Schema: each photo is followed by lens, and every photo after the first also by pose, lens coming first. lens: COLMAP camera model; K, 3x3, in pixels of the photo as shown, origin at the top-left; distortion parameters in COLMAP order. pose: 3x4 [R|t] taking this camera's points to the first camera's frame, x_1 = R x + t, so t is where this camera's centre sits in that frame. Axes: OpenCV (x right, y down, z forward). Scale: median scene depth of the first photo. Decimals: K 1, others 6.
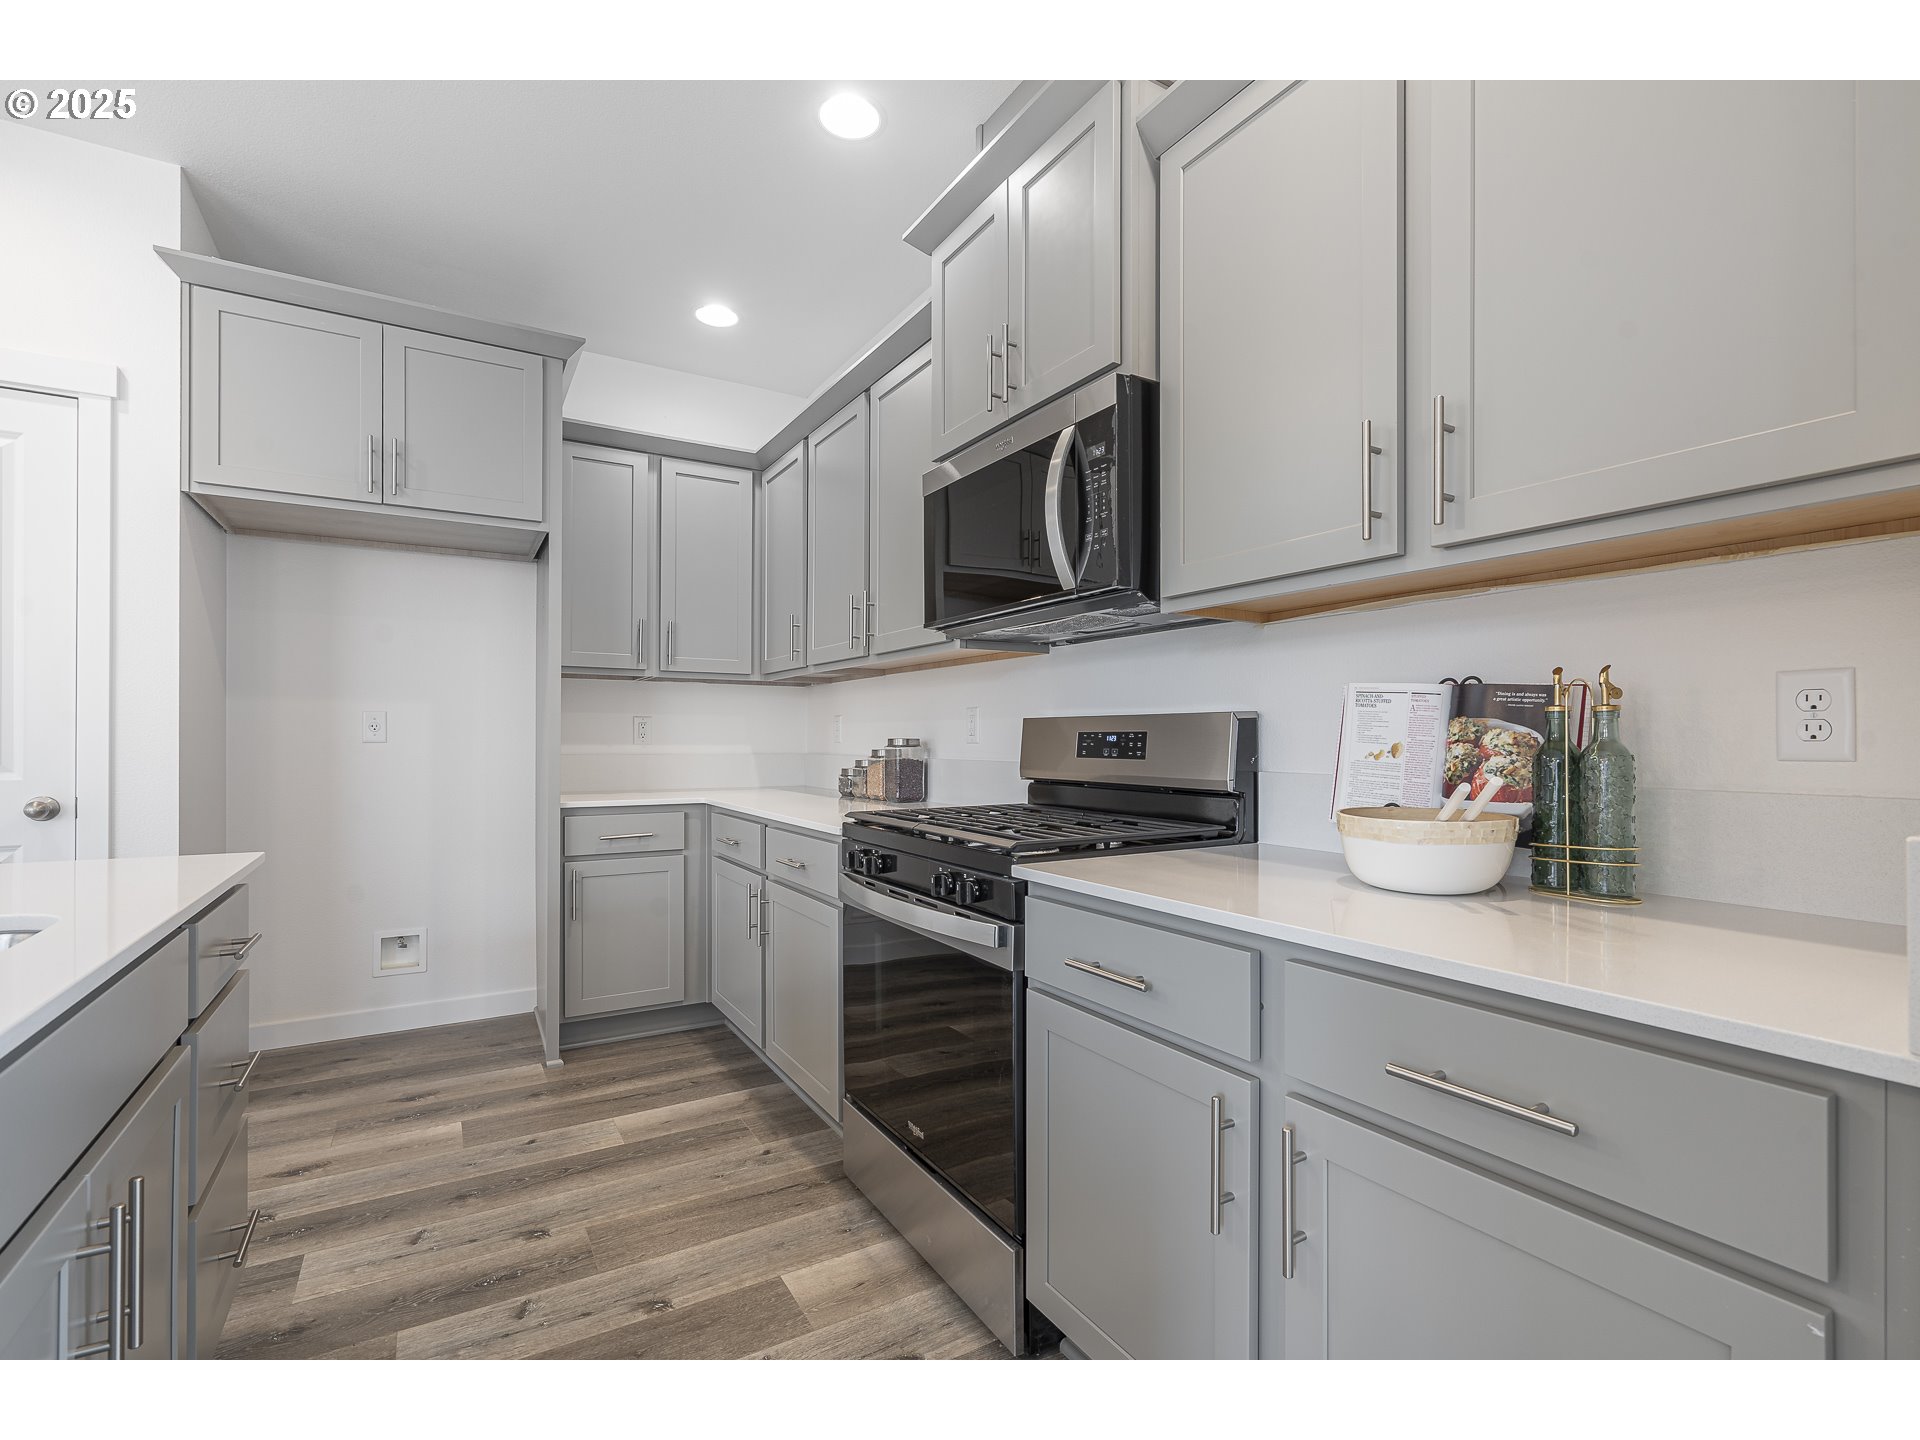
lens RADIAL K [[893.7, 0, 939.4], [0, 893.7, 731.9], [0, 0, 1]] dist [-0.002558, -0.000851]
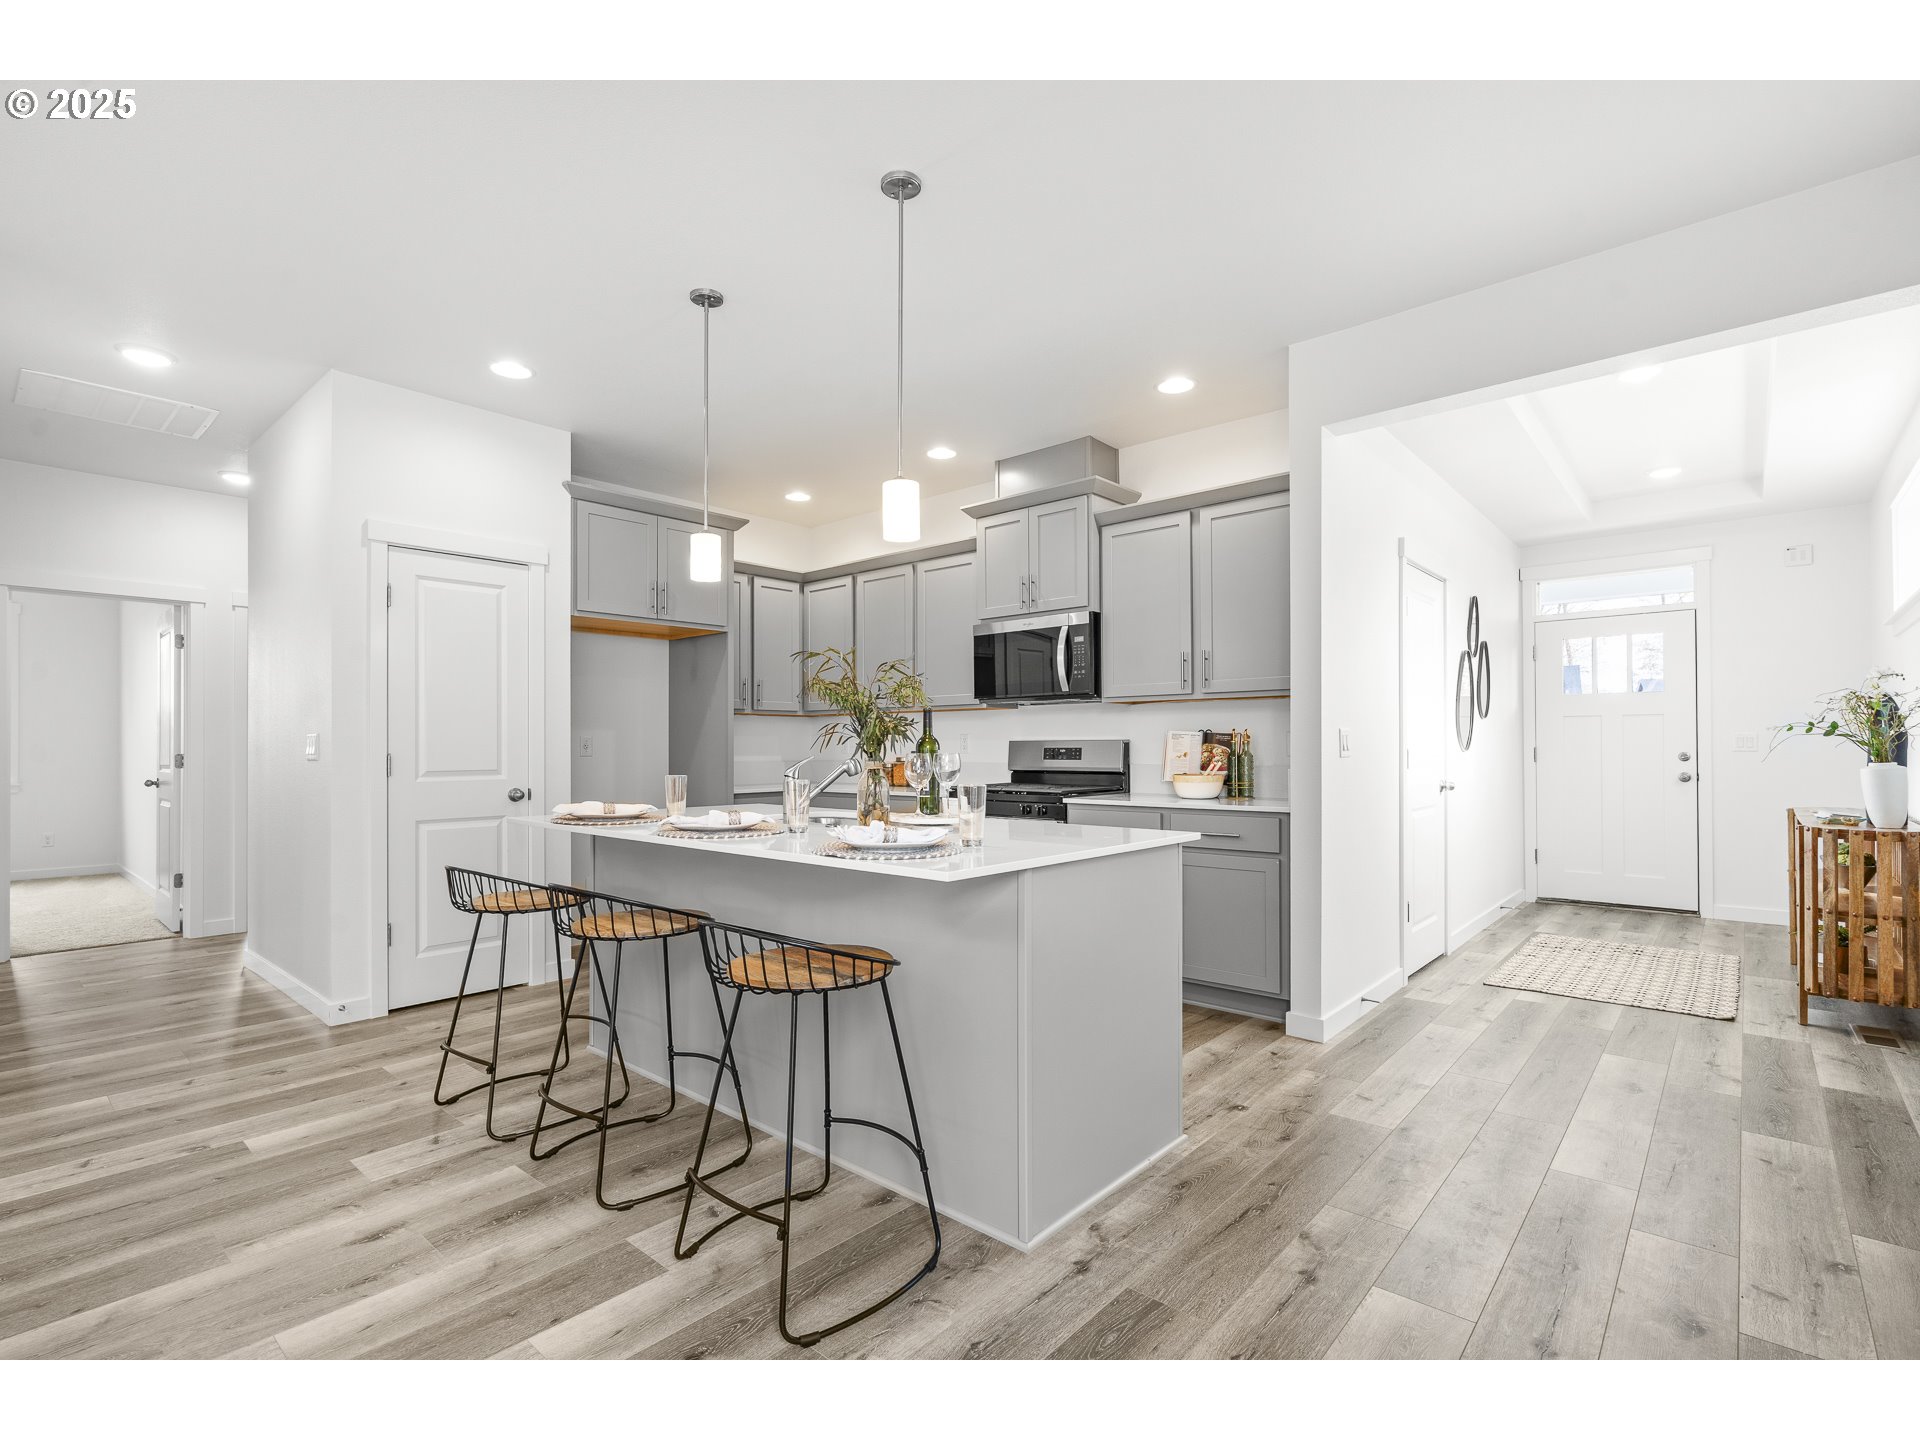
lens RADIAL K [[893.7, 0, 973.7], [0, 893.7, 728.9], [0, 0, 1]] dist [-0.002558, -0.000851]
pose [[0.945378, -0.000846, 0.325974, -0.929397], [0.004077, 0.999949, -0.009230, -0.033713], [-0.325950, 0.010055, 0.945334, -1.299714]]
